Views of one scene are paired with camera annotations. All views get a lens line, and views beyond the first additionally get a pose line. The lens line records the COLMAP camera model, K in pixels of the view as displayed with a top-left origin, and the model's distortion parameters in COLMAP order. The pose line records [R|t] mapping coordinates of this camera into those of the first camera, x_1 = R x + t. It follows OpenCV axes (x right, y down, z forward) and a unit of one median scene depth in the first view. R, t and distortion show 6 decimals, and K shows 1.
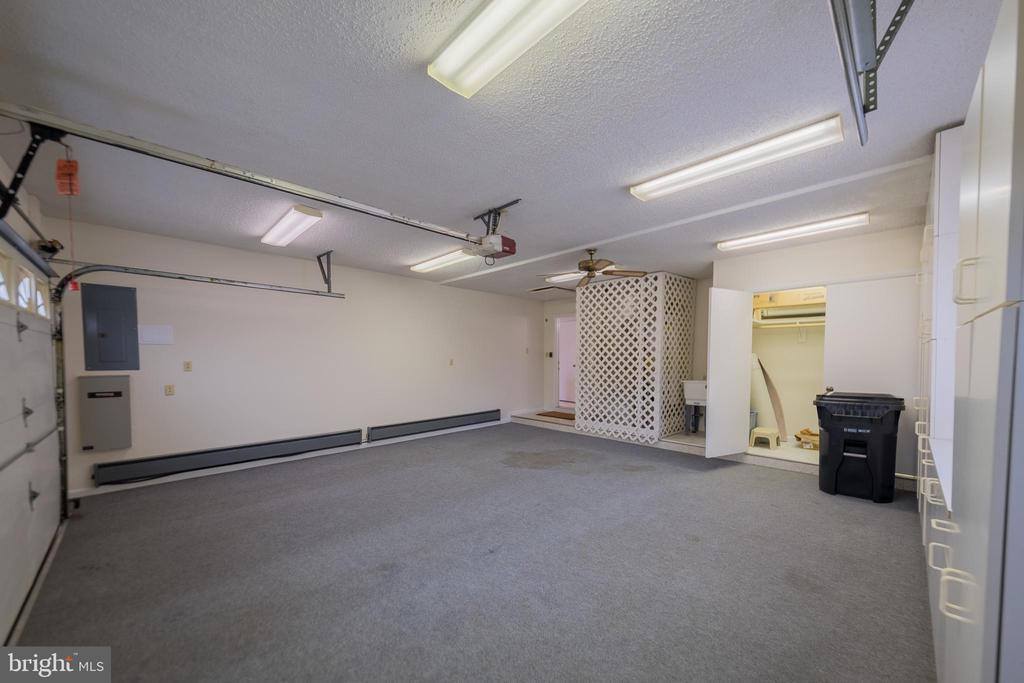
lens RADIAL K [[382.2, 0, 512.1], [0, 382.2, 369.7], [0, 0, 1]] dist [0.000896, 0.000101]
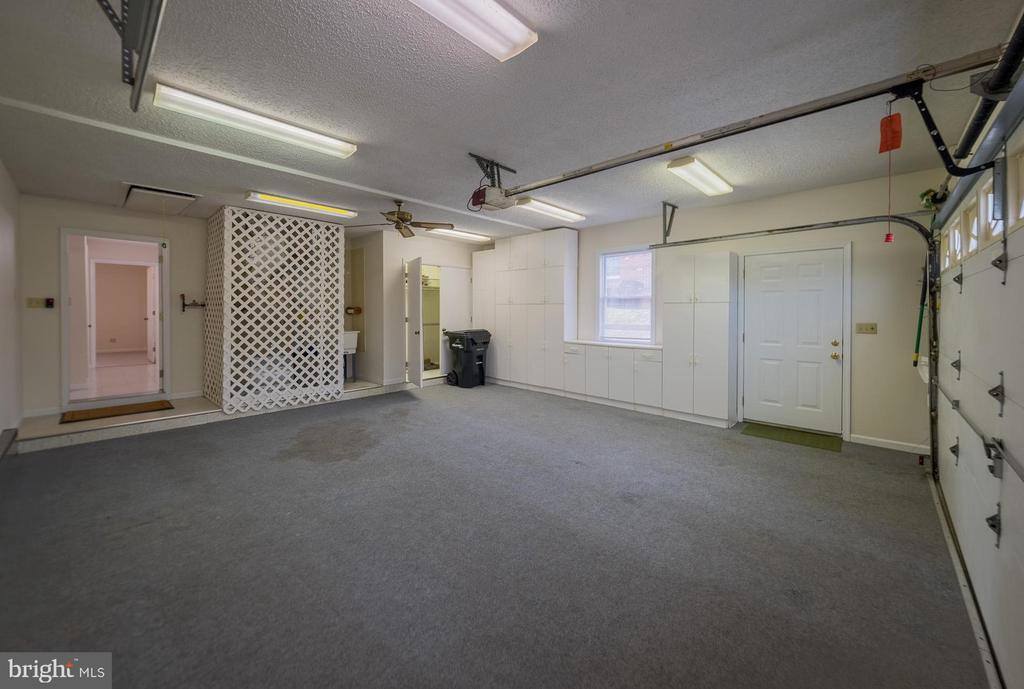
lens RADIAL K [[393.3, 0, 495.9], [0, 393.3, 312.6], [0, 0, 1]] dist [0.005769, -0.000049]
pose [[-0.025402, -0.006471, 0.999656, -0.740116], [0.026967, 0.999611, 0.007156, -0.023964], [-0.999314, 0.027139, -0.025218, 0.707620]]
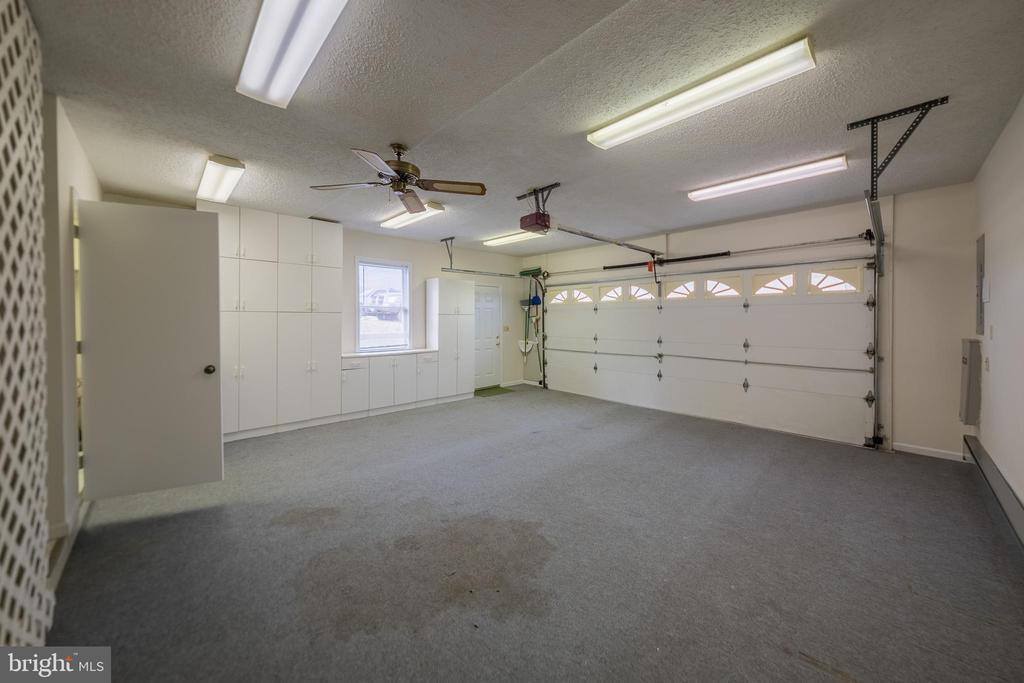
lens RADIAL K [[366.3, 0, 510.5], [0, 366.3, 322.7], [0, 0, 1]] dist [0.000290, 0.000005]
pose [[-0.999946, -0.002001, 0.010243, 0.020026], [-0.001585, 0.999180, 0.040460, -0.051206], [-0.010316, 0.040442, -0.999129, 1.444592]]
